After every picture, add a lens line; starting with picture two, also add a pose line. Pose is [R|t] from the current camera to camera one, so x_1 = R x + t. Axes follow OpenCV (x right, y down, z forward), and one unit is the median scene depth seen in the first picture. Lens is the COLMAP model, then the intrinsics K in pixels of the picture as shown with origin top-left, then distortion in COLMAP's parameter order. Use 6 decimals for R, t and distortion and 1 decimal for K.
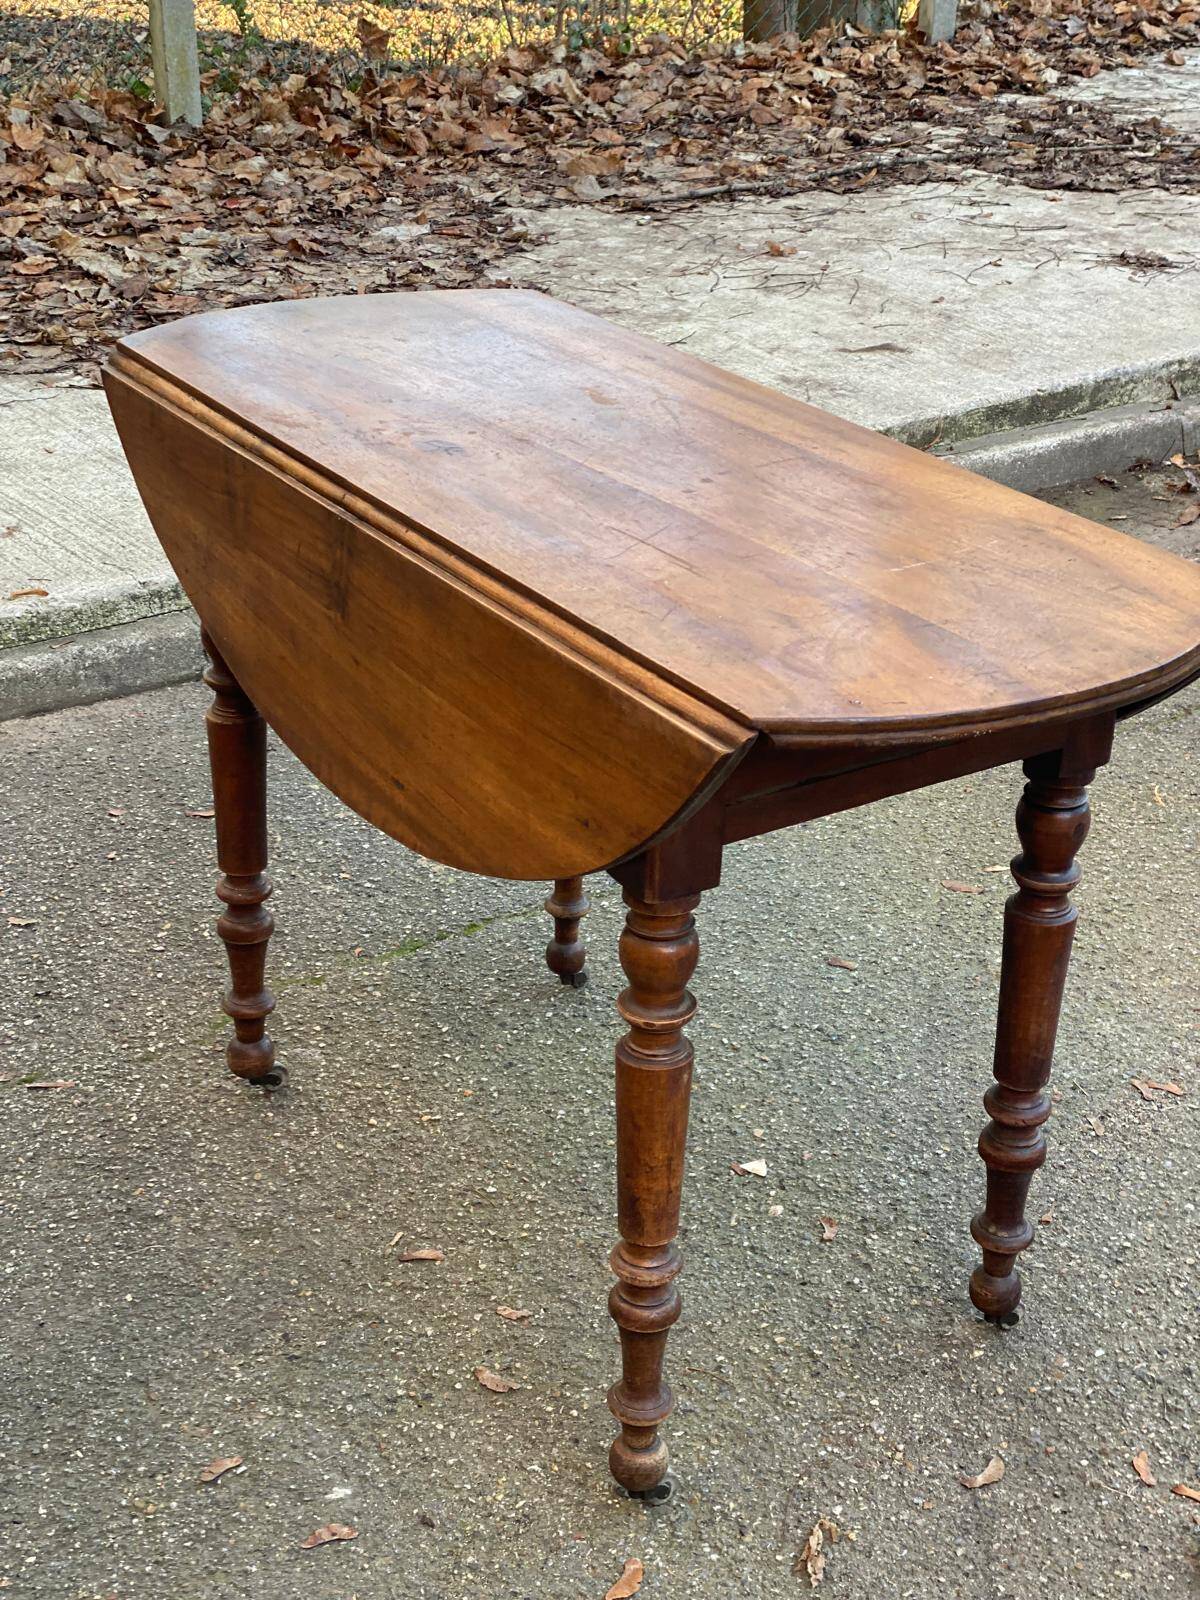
lens RADIAL K [[2328.6, 0, 585.0], [0, 2328.6, 841.4], [0, 0, 1]] dist [0.108160, 0.000000]
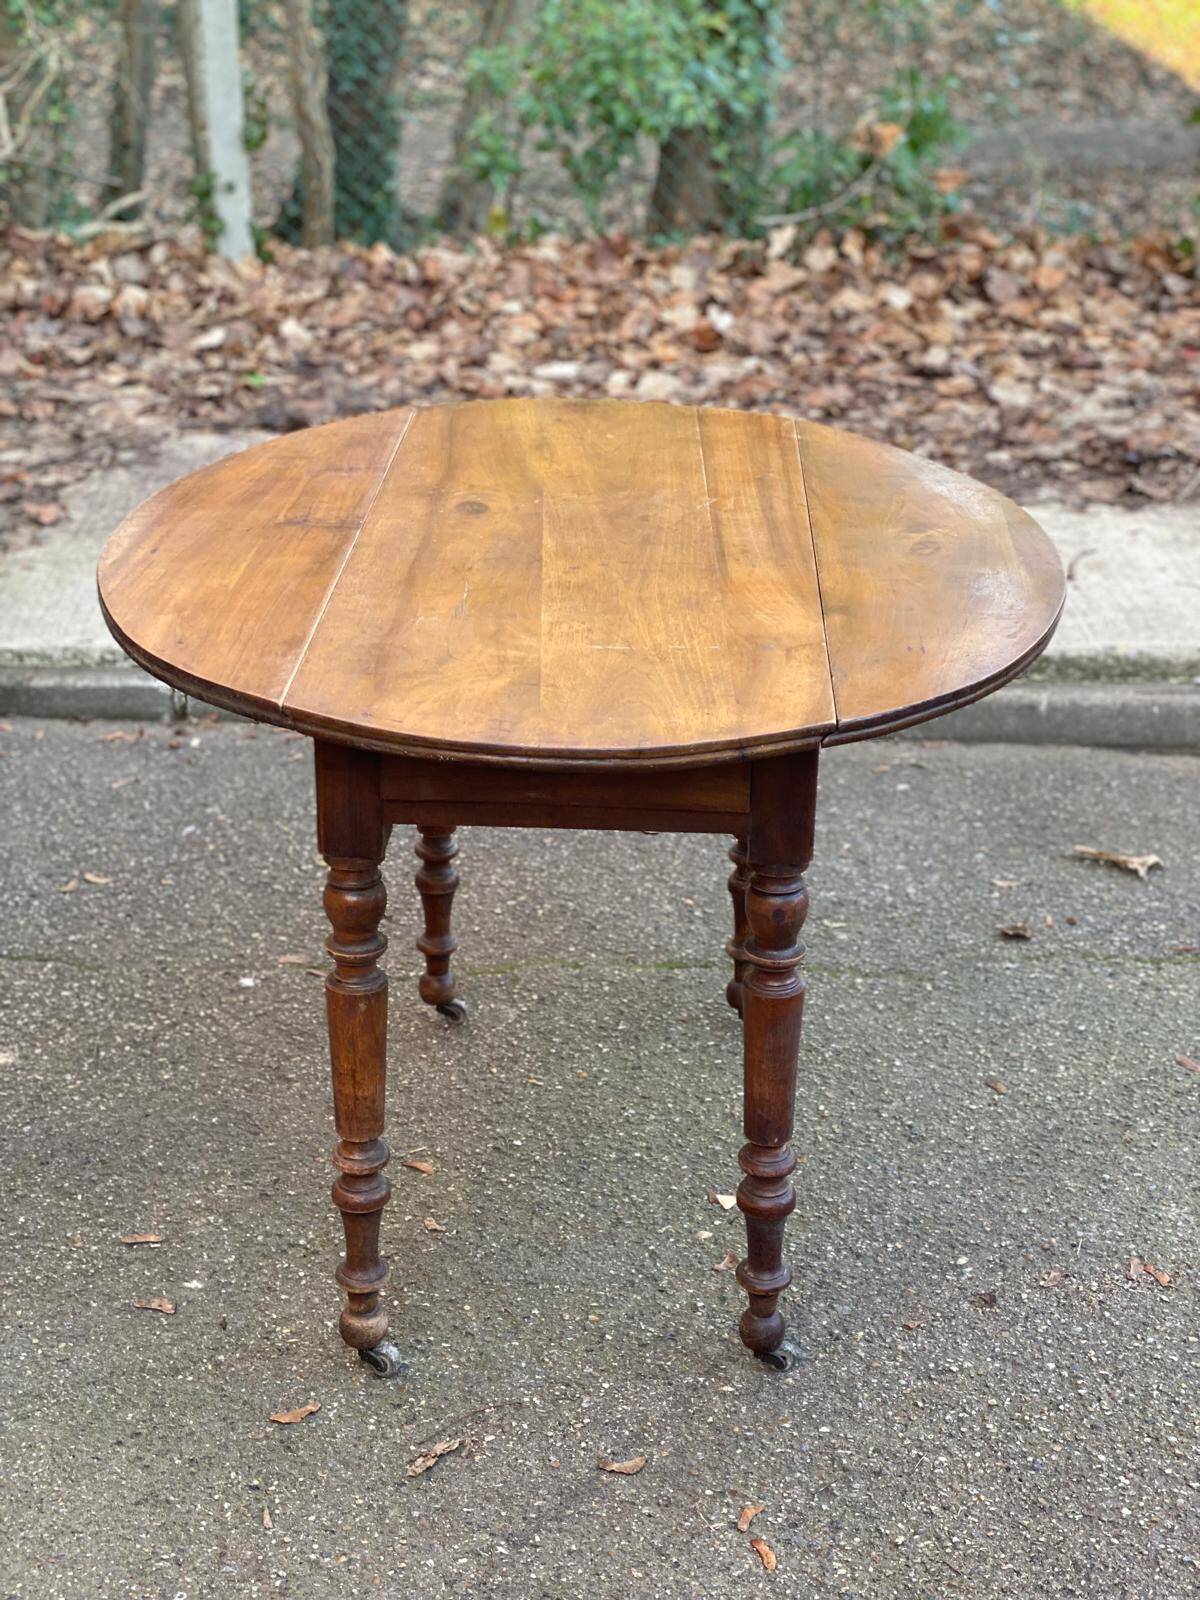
lens RADIAL K [[2328.6, 0, 598.2], [0, 2328.6, 815.1], [0, 0, 1]] dist [0.108160, 0.000000]
pose [[0.812182, 0.228750, -0.536689, 0.578307], [-0.263384, 0.964609, 0.012556, -0.036125], [0.520567, 0.131158, 0.843687, 0.000519]]
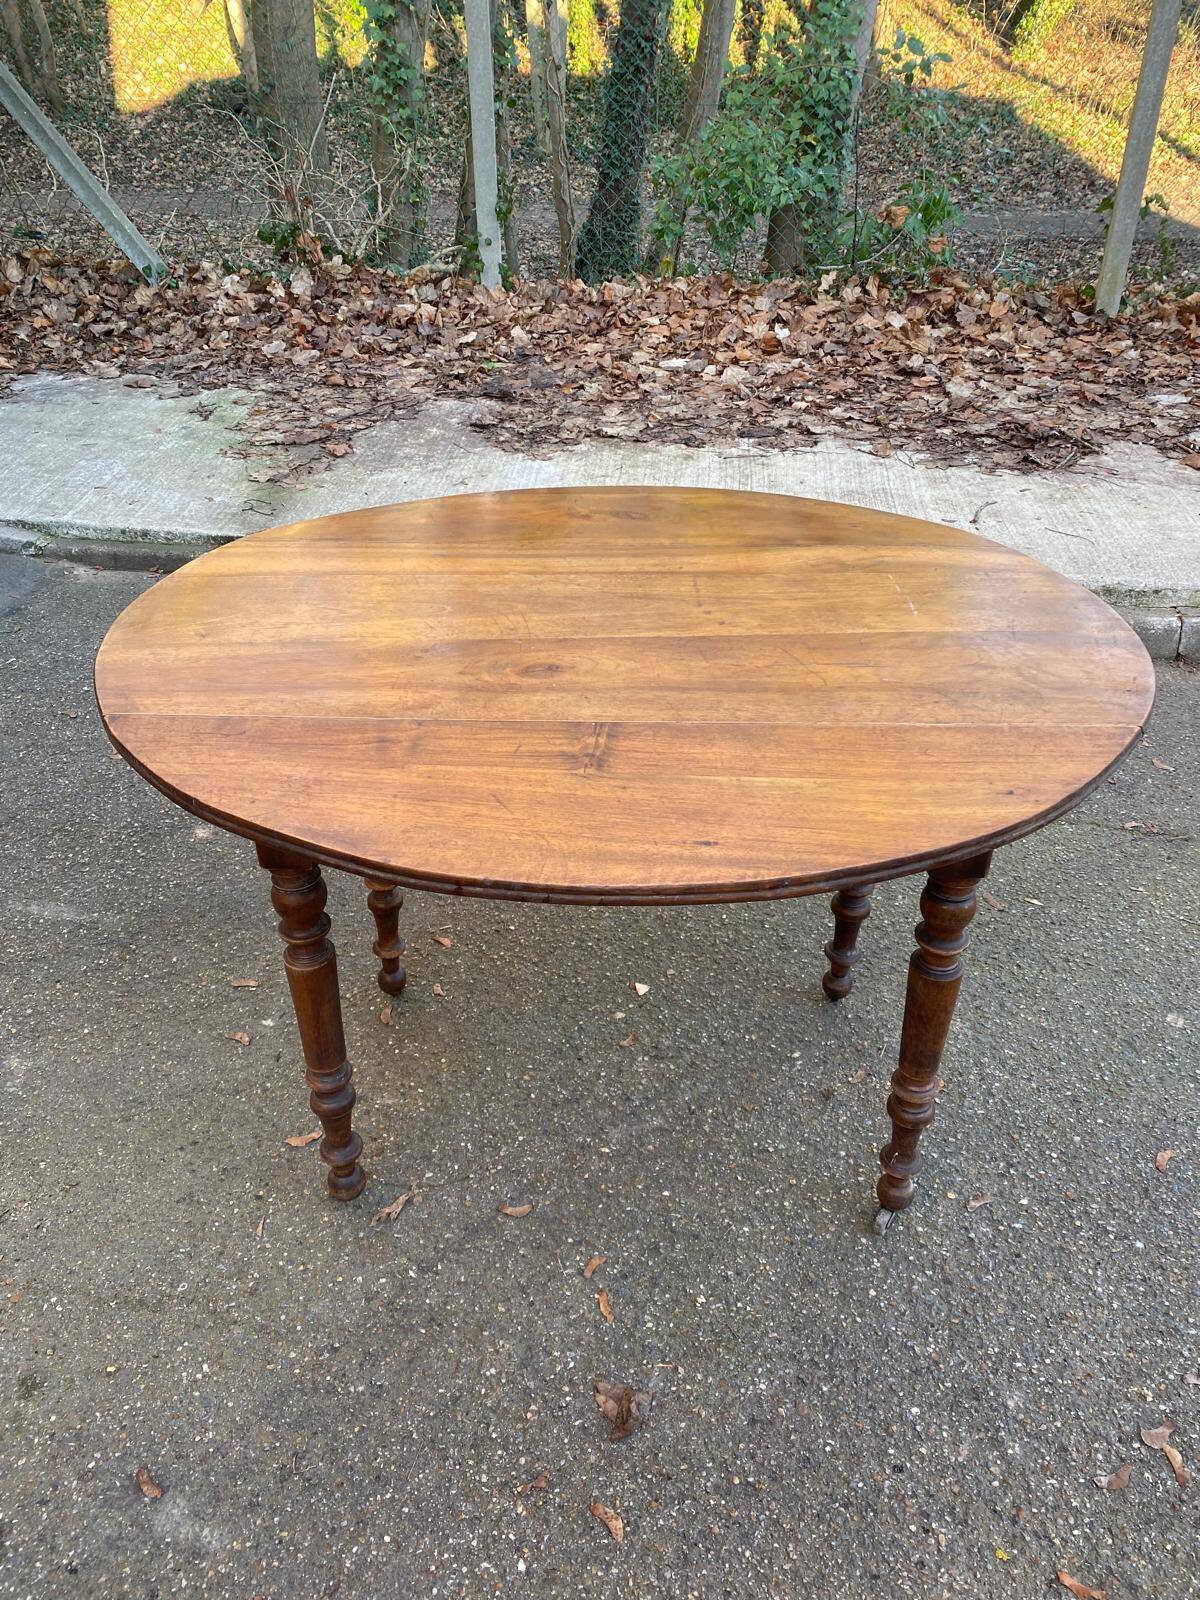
lens RADIAL K [[1218.2, 0, 582.2], [0, 1218.2, 774.3], [0, 0, 1]] dist [0.018173, -0.020817]
pose [[0.717928, 0.361465, -0.594914, 0.487949], [-0.308769, 0.931301, 0.193236, -0.147451], [0.623892, 0.044962, 0.780216, 0.310509]]
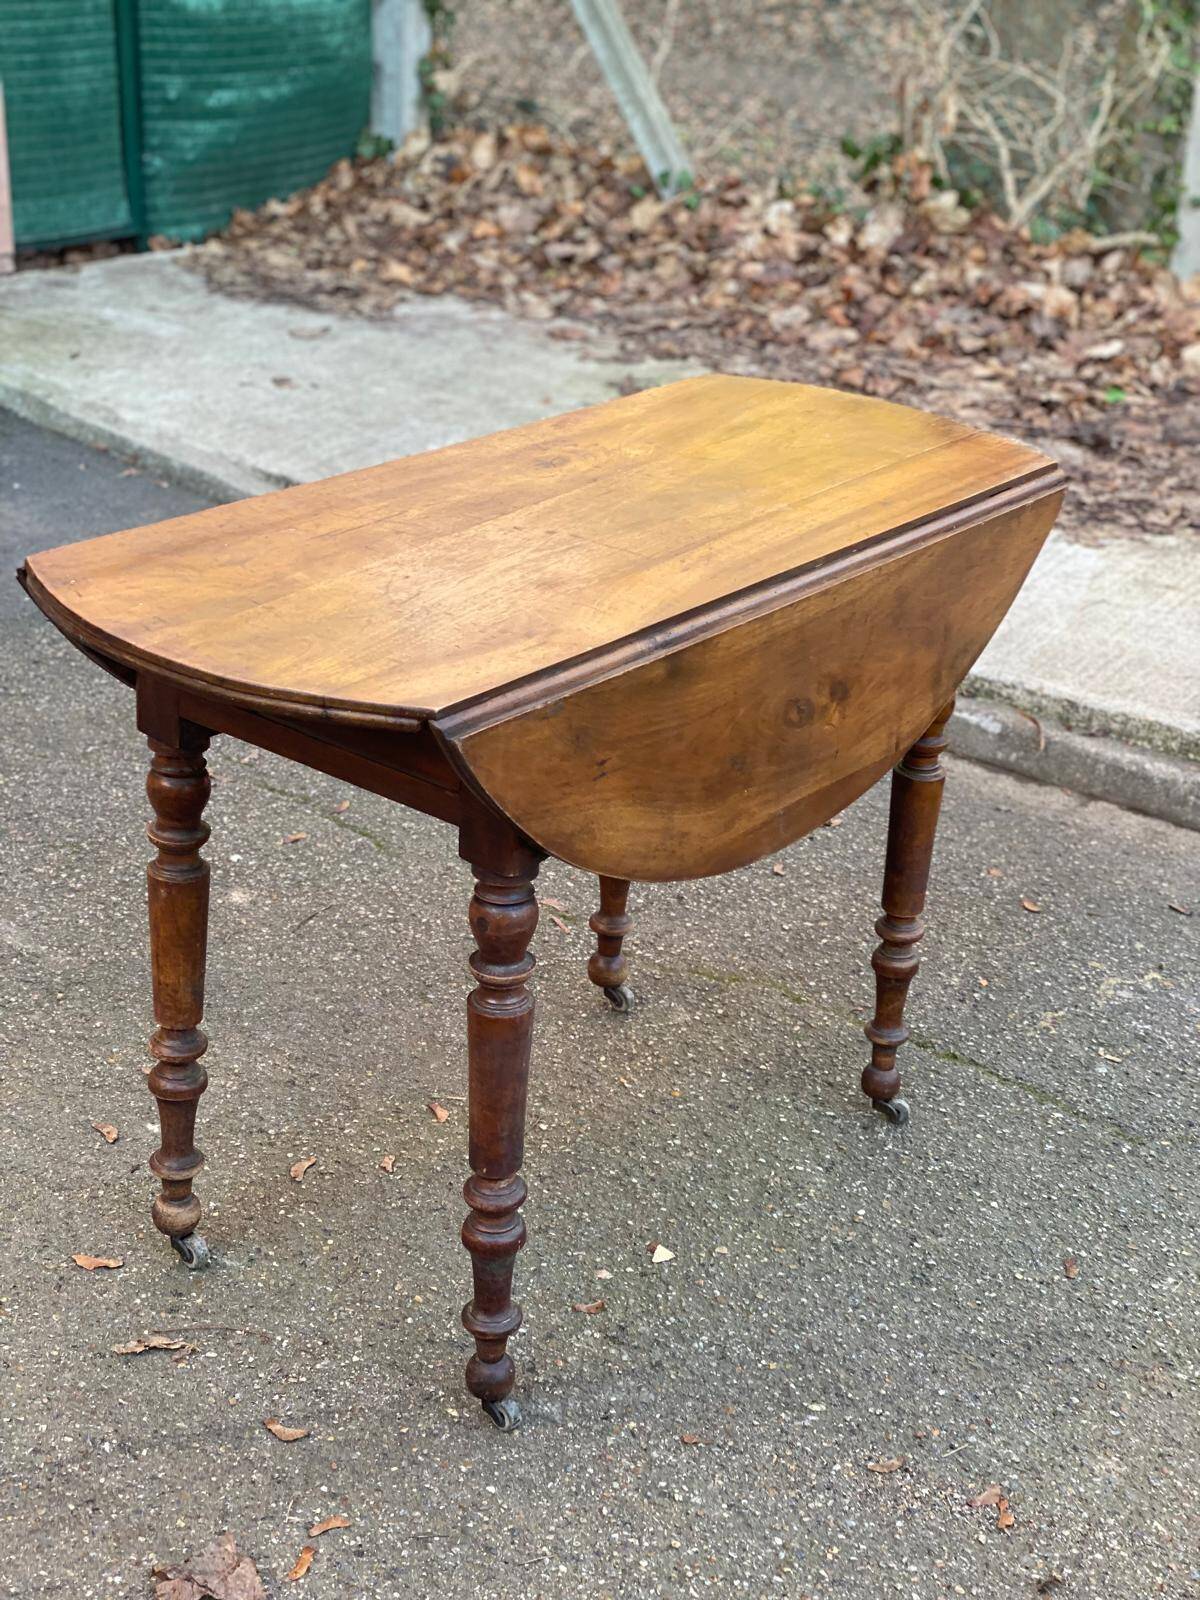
lens RADIAL K [[2328.6, 0, 604.7], [0, 2328.6, 786.3], [0, 0, 1]] dist [0.108160, 0.000000]
pose [[0.338629, 0.386046, -0.858079, 0.869668], [-0.479732, 0.855357, 0.195503, -0.227143], [0.809437, 0.345445, 0.474847, 0.414155]]
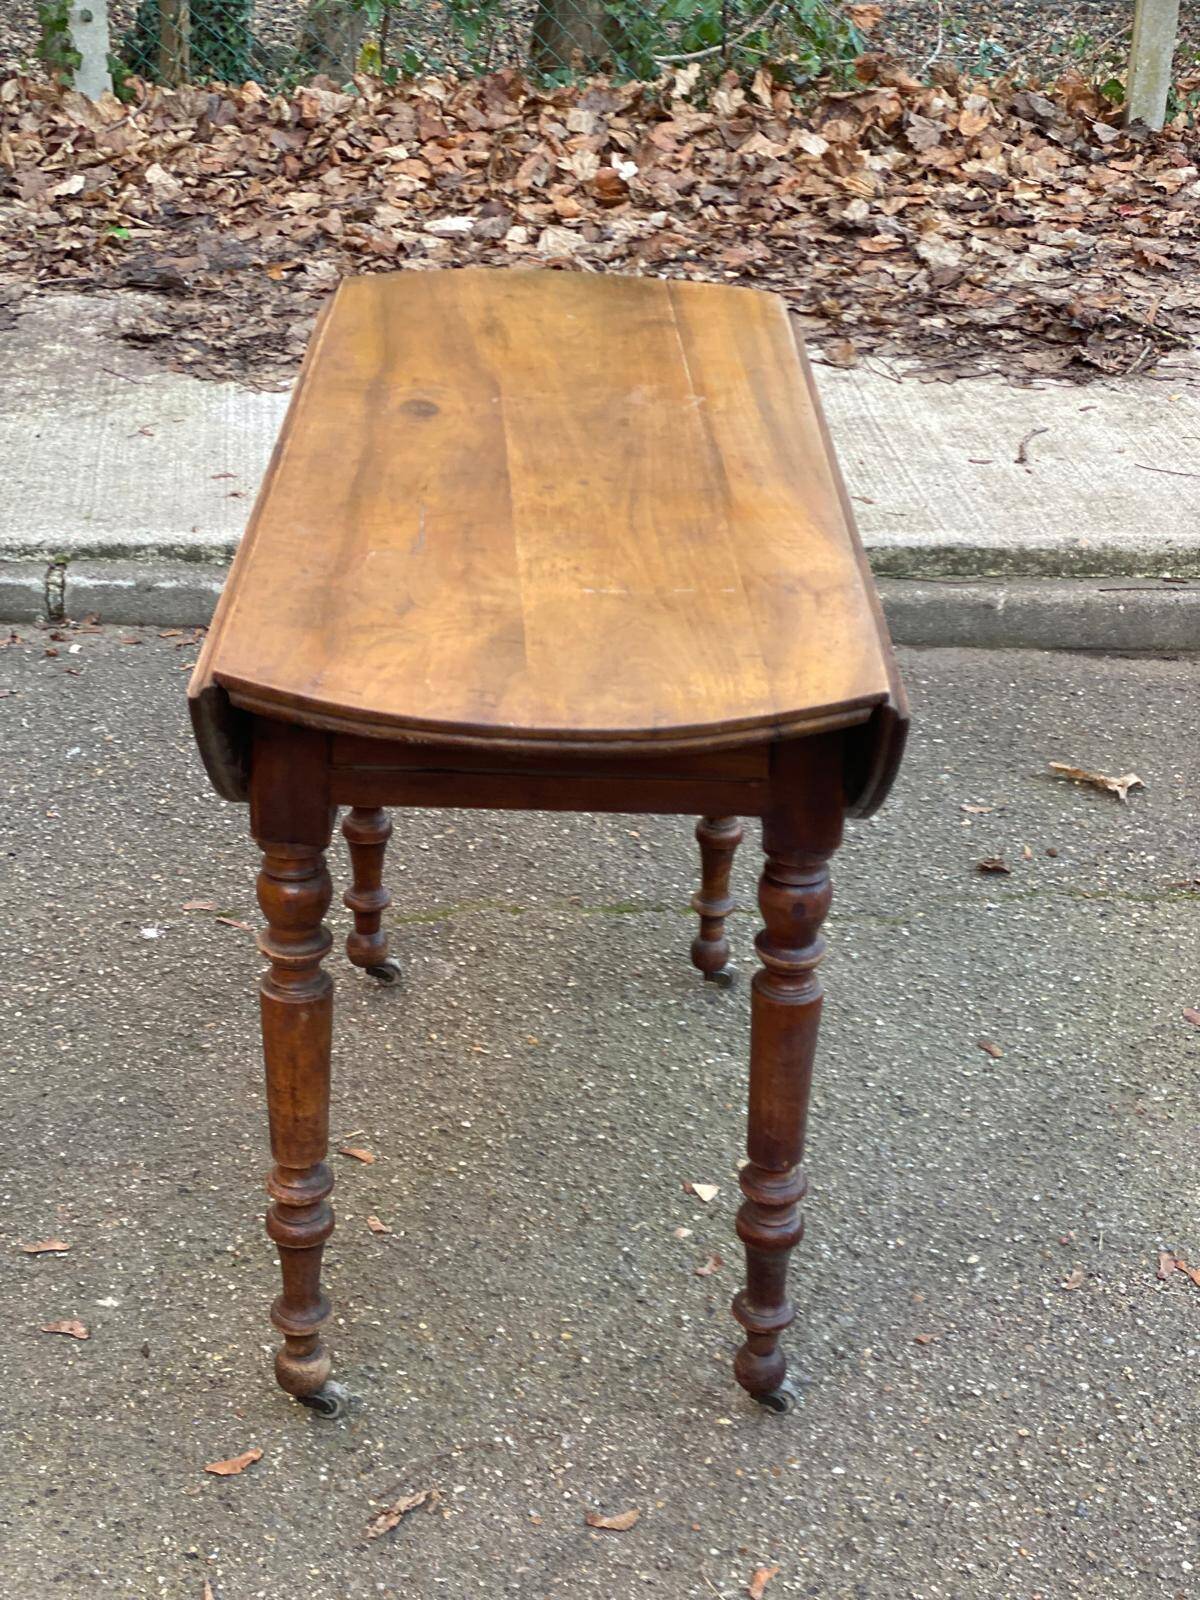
lens RADIAL K [[2328.6, 0, 553.0], [0, 2328.6, 844.1], [0, 0, 1]] dist [0.108160, 0.000000]
pose [[0.835812, 0.262291, -0.482308, 0.459189], [-0.259702, 0.962881, 0.073589, -0.059372], [0.483707, 0.063750, 0.872905, 0.087580]]
